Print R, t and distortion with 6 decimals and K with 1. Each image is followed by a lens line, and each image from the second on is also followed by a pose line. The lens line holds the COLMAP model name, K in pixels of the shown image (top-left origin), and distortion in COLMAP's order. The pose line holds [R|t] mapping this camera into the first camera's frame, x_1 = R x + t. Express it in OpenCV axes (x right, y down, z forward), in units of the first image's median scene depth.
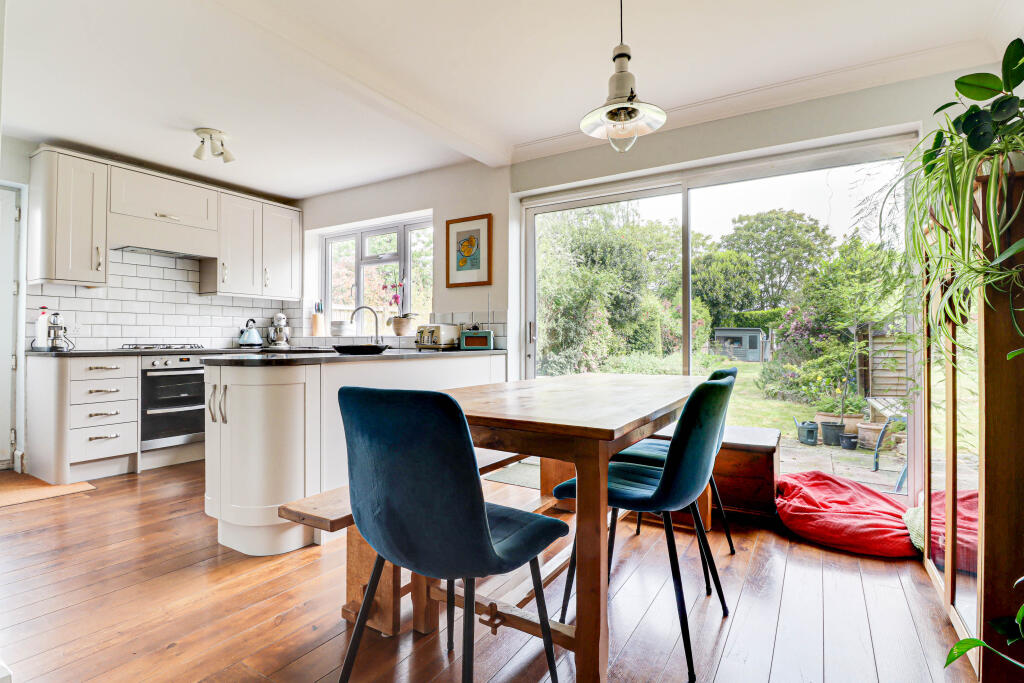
lens RADIAL K [[485.6, 0, 510.3], [0, 485.6, 333.4], [0, 0, 1]] dist [-0.000893, -0.012406]
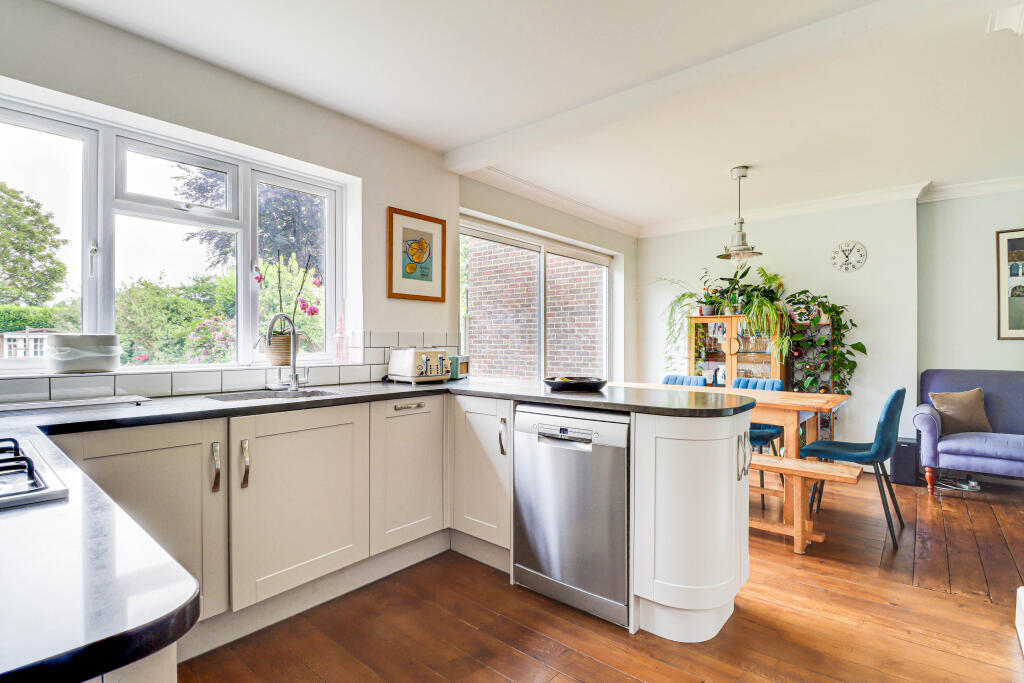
lens RADIAL K [[493.7, 0, 507.0], [0, 493.7, 346.0], [0, 0, 1]] dist [-0.001790, -0.014405]
pose [[0.172052, -0.005282, 0.985074, -0.842342], [-0.012421, 0.999895, 0.007531, -0.028546], [-0.985010, -0.013531, 0.171968, 0.693912]]
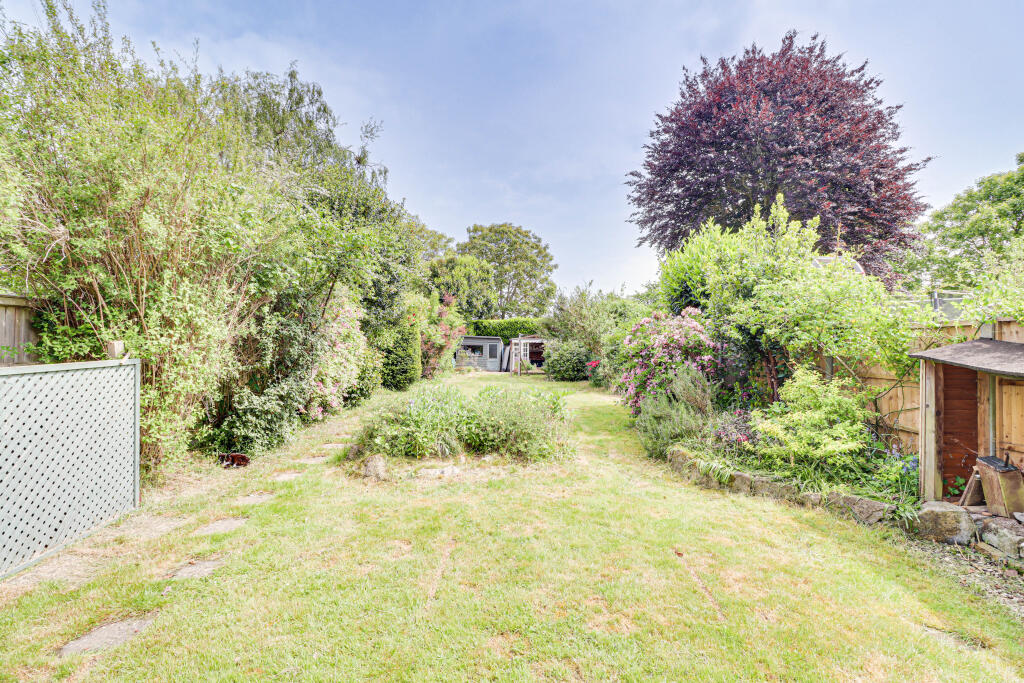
lens RADIAL K [[485.6, 0, 510.3], [0, 485.6, 333.4], [0, 0, 1]] dist [-0.000893, -0.012406]
pose [[0.852212, 0.024574, 0.522619, 0.178980], [-0.019188, 0.999692, -0.015716, -0.034124], [-0.522845, 0.003365, 0.852421, 1.507660]]
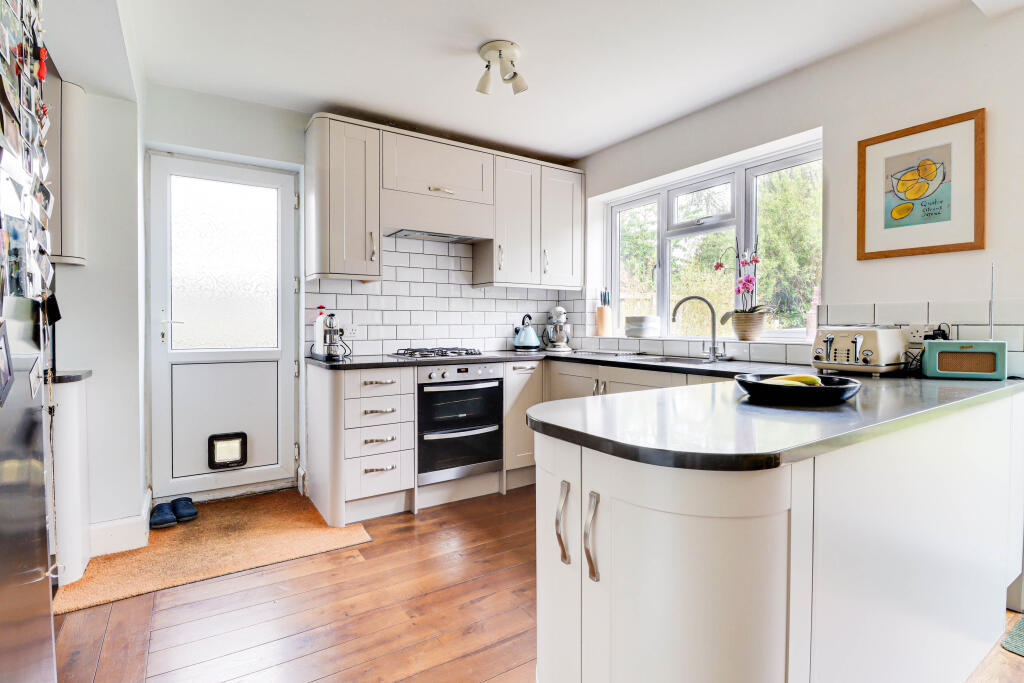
lens RADIAL K [[485.6, 0, 510.3], [0, 485.6, 333.4], [0, 0, 1]] dist [-0.000893, -0.012406]
pose [[0.903246, 0.009569, -0.429016, -0.255831], [0.004006, 0.999520, 0.030729, -0.027793], [0.429104, -0.029474, 0.902774, 0.312914]]
